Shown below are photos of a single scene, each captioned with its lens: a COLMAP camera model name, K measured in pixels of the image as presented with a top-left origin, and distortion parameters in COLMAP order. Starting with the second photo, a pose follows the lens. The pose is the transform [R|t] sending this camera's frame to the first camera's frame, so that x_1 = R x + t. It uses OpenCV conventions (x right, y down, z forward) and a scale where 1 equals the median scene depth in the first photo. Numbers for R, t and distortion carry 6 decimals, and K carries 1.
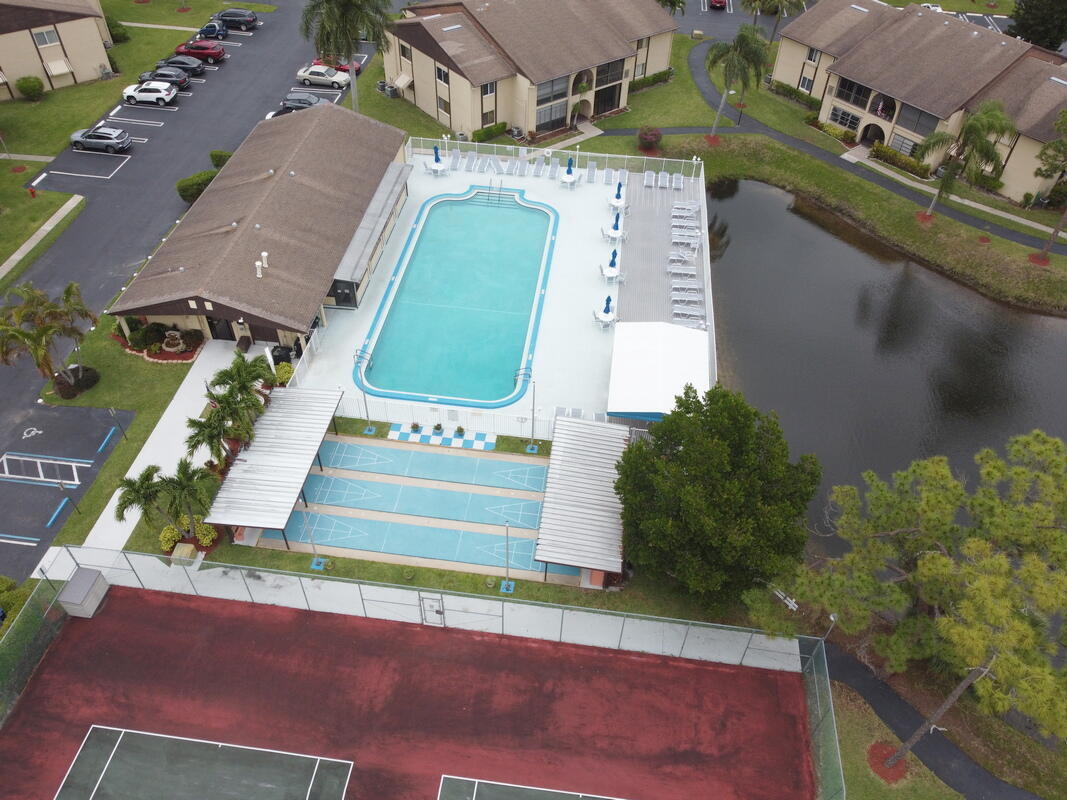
lens RADIAL K [[810.5, 0, 536.1], [0, 810.5, 404.7], [0, 0, 1]] dist [-0.003233, -0.002784]
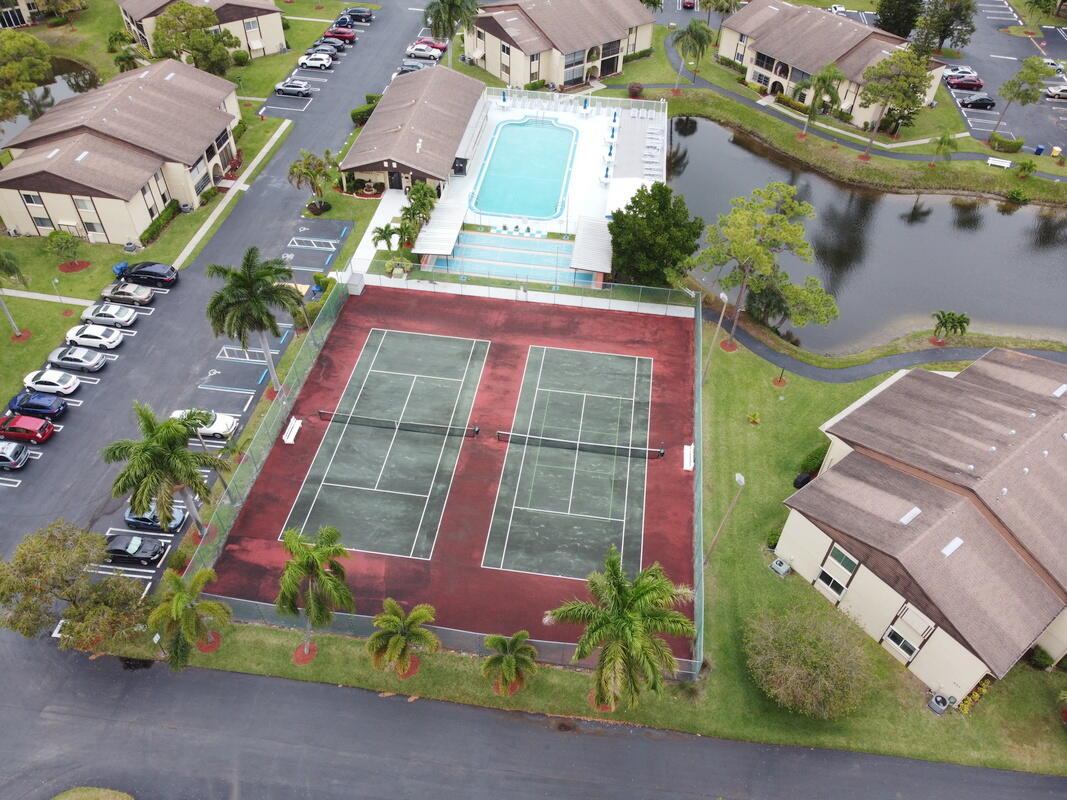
lens RADIAL K [[810.5, 0, 533.9], [0, 810.5, 402.4], [0, 0, 1]] dist [-0.003233, -0.002784]
pose [[0.999910, 0.008006, -0.010807, -0.049922], [-0.008015, 0.999968, -0.000713, 0.389766], [0.010801, 0.000799, 0.999941, -0.800732]]
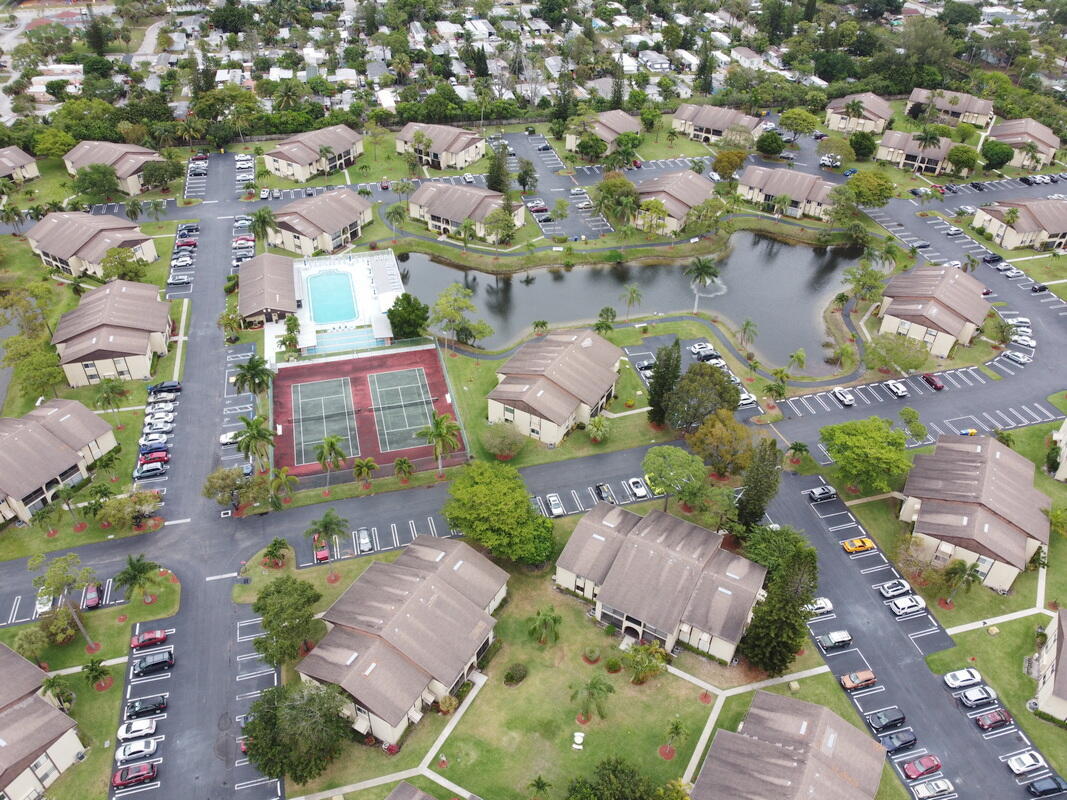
lens RADIAL K [[810.5, 0, 531.2], [0, 810.5, 402.5], [0, 0, 1]] dist [-0.003233, -0.002784]
pose [[0.928300, -0.233557, 0.289327, -0.420199], [0.263896, 0.961997, -0.070143, 0.781751], [-0.261949, 0.141466, 0.954657, -2.537519]]
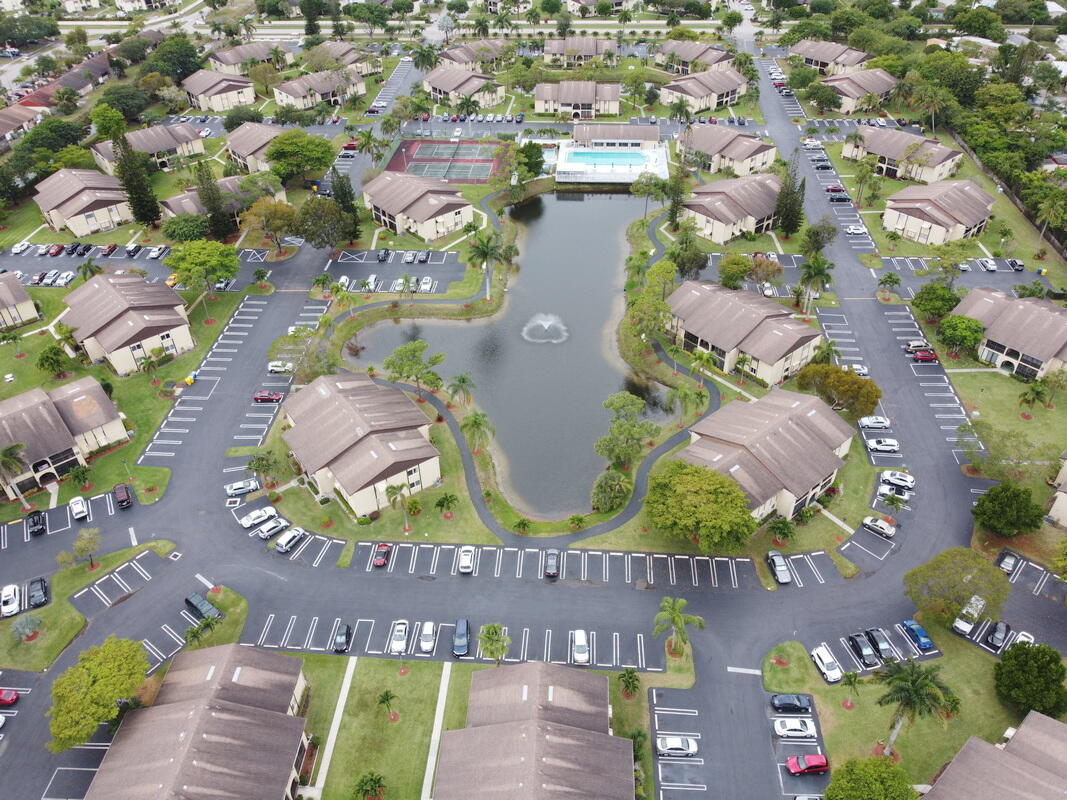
lens RADIAL K [[810.5, 0, 533.5], [0, 810.5, 403.4], [0, 0, 1]] dist [-0.003233, -0.002784]
pose [[0.043892, 0.592069, -0.804691, 4.366573], [-0.692834, 0.598342, 0.402452, -0.887450], [0.719760, 0.539853, 0.436468, -0.456741]]
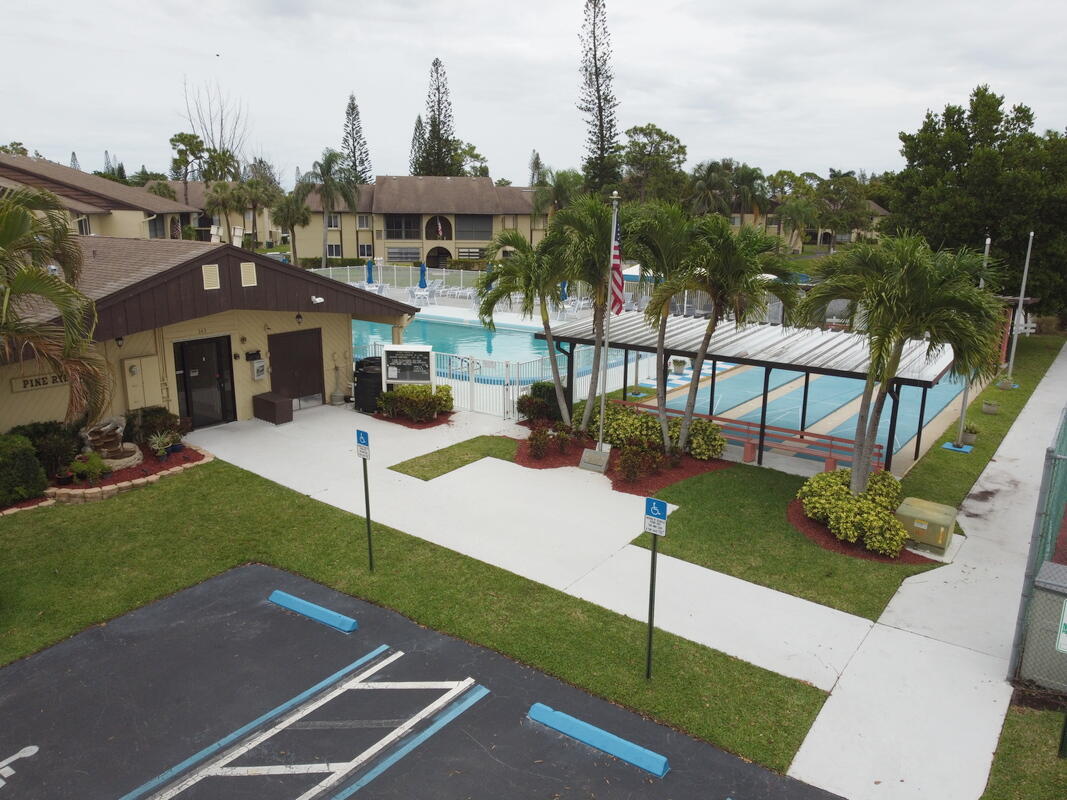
lens RADIAL K [[810.5, 0, 534.6], [0, 810.5, 399.3], [0, 0, 1]] dist [-0.003233, -0.002784]
pose [[0.488486, -0.222000, 0.843859, -0.623542], [0.617441, 0.771293, -0.154509, 0.067643], [-0.616562, 0.596508, 0.513838, 0.675559]]
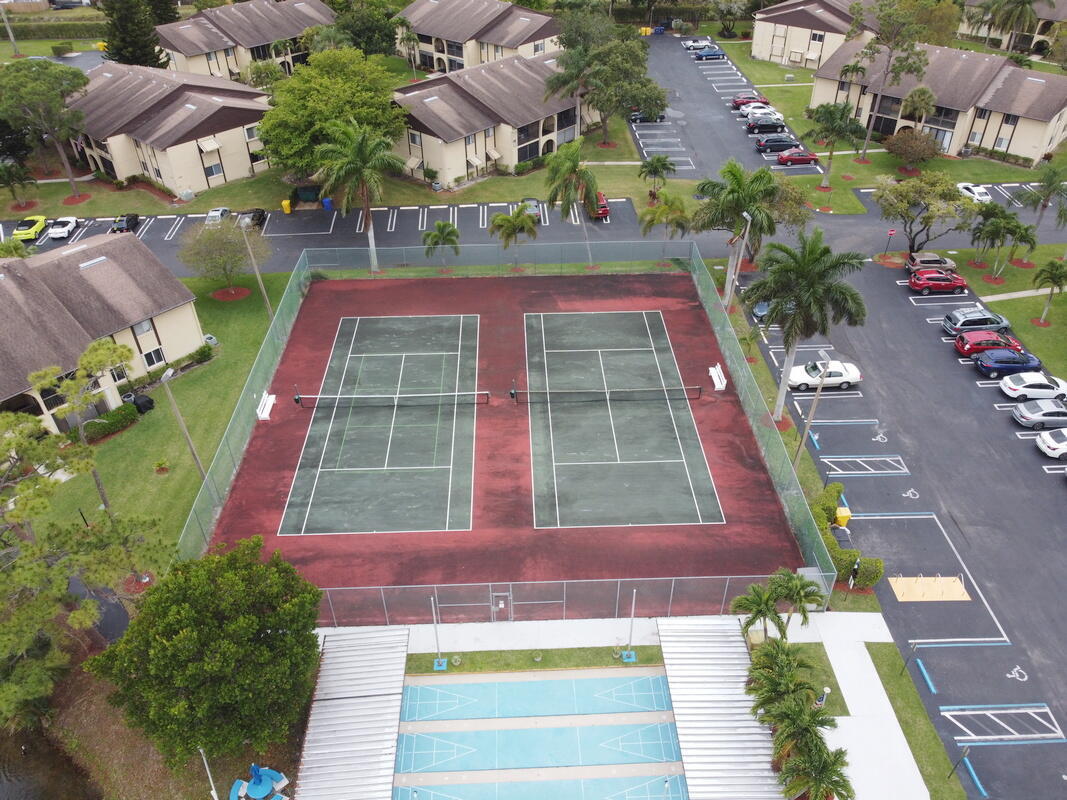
lens RADIAL K [[810.5, 0, 535.2], [0, 810.5, 405.8], [0, 0, 1]] dist [-0.003233, -0.002784]
pose [[-0.986795, 0.085691, -0.137450, -0.030946], [-0.124538, 0.141188, 0.982118, -0.632830], [0.103565, 0.986267, -0.128652, 0.616841]]
